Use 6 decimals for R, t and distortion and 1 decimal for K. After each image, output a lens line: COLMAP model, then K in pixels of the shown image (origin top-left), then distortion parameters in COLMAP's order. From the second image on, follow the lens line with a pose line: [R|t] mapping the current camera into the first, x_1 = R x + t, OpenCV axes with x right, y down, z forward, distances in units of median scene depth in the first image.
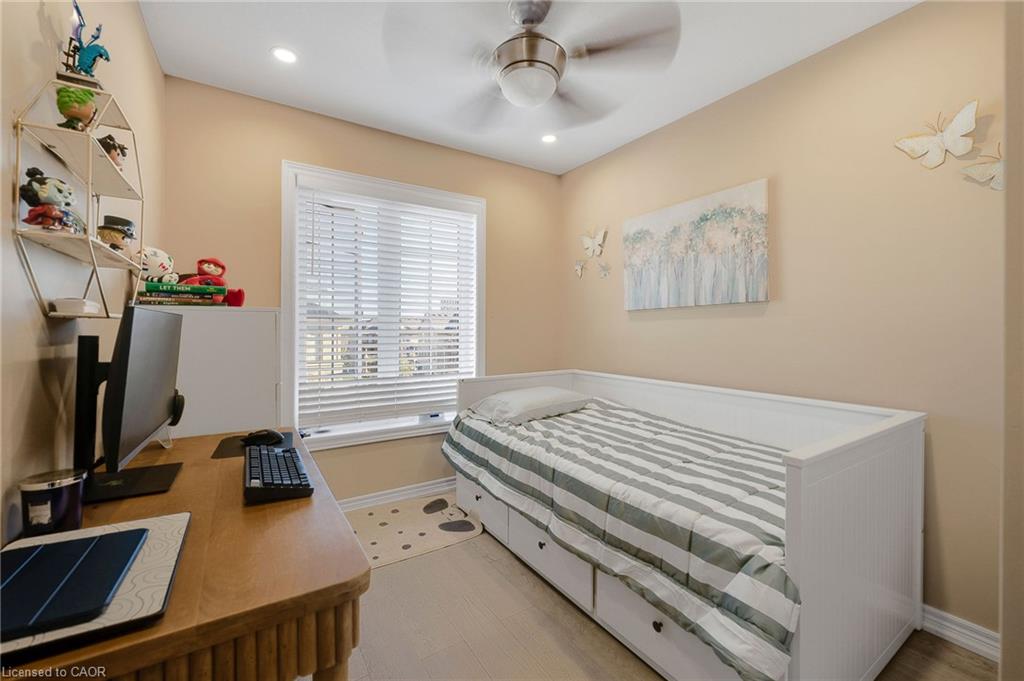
lens RADIAL K [[414.6, 0, 512.0], [0, 414.6, 340.5], [0, 0, 1]] dist [-0.000563, -0.000397]
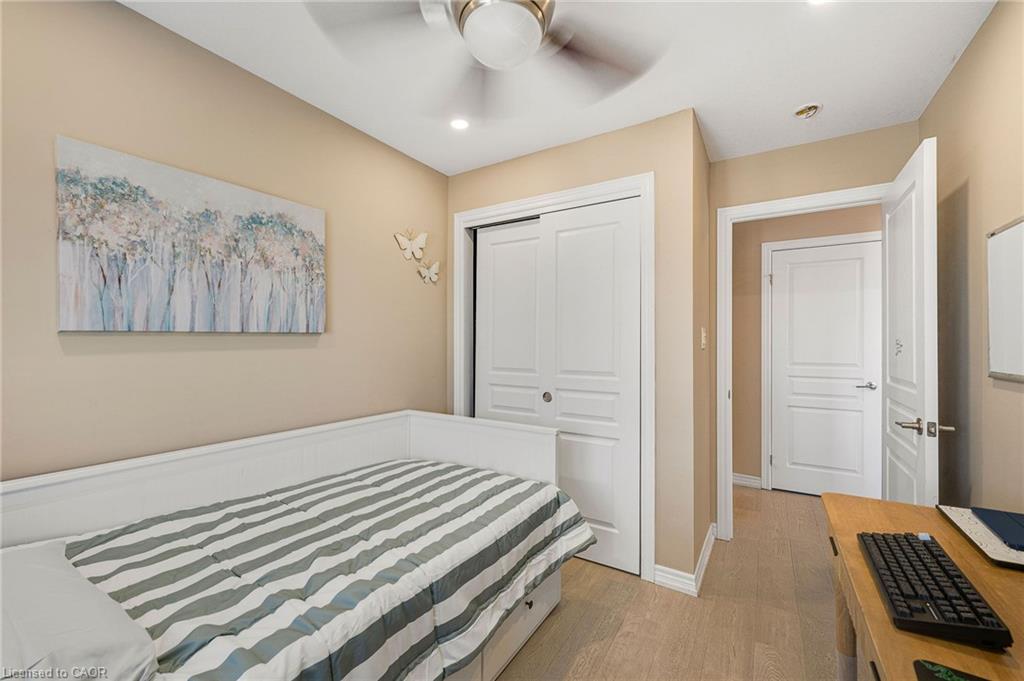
lens RADIAL K [[414.6, 0, 512.0], [0, 414.6, 340.5], [0, 0, 1]] dist [-0.000563, -0.000397]
pose [[-0.429403, 0.001211, 0.903112, -0.461309], [0.017353, 0.999826, 0.006910, -0.071511], [-0.902946, 0.018638, -0.429349, 0.958883]]
